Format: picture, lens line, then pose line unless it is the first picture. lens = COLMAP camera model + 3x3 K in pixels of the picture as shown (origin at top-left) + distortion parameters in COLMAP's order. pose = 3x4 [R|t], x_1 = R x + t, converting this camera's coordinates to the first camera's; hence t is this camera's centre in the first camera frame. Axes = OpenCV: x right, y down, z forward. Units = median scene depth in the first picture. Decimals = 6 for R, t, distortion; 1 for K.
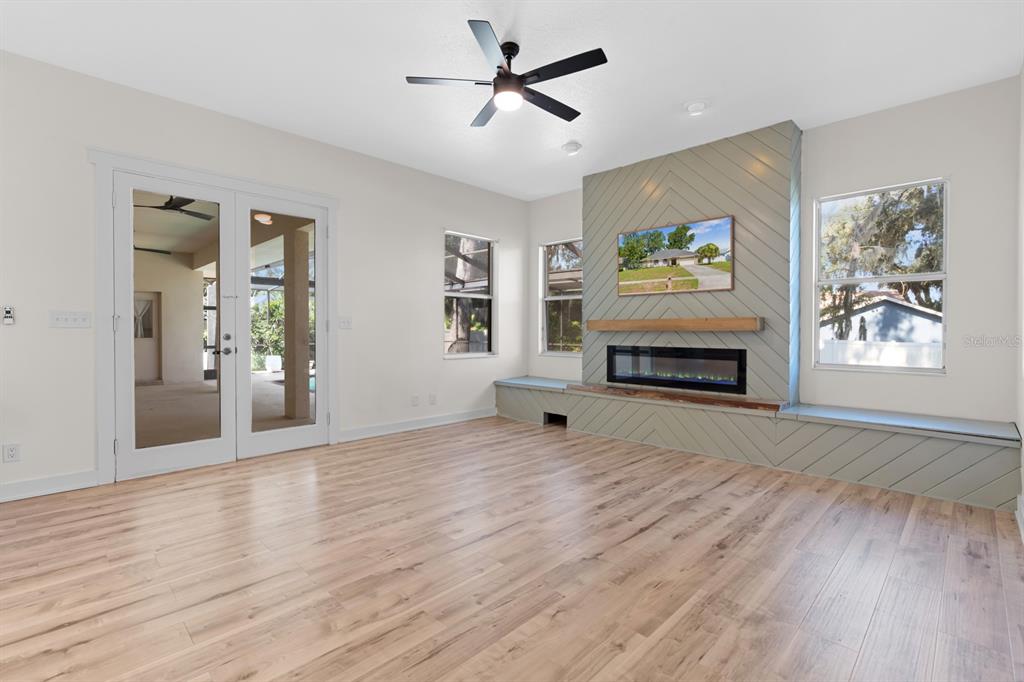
lens RADIAL K [[465.1, 0, 513.8], [0, 465.1, 332.0], [0, 0, 1]] dist [0.000526, 0.000197]
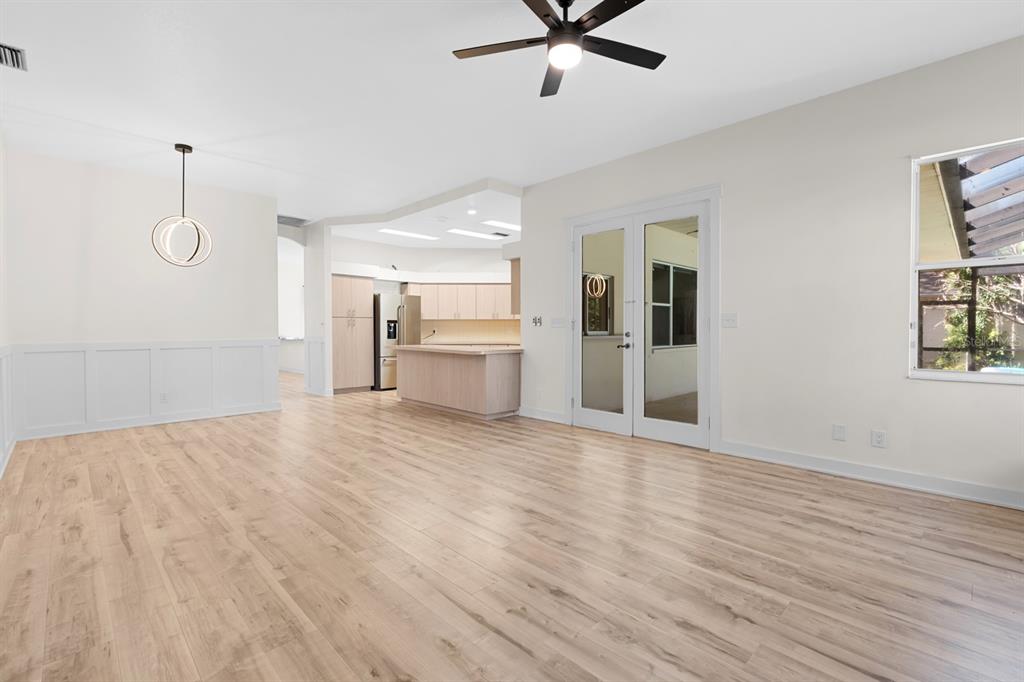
lens RADIAL K [[457.3, 0, 485.3], [0, 457.3, 323.3], [0, 0, 1]] dist [0.000624, -0.000087]
pose [[-0.045730, -0.017412, -0.998802, 0.821226], [0.000613, 0.999847, -0.017458, 0.002751], [0.998954, -0.001411, -0.045712, 0.893977]]
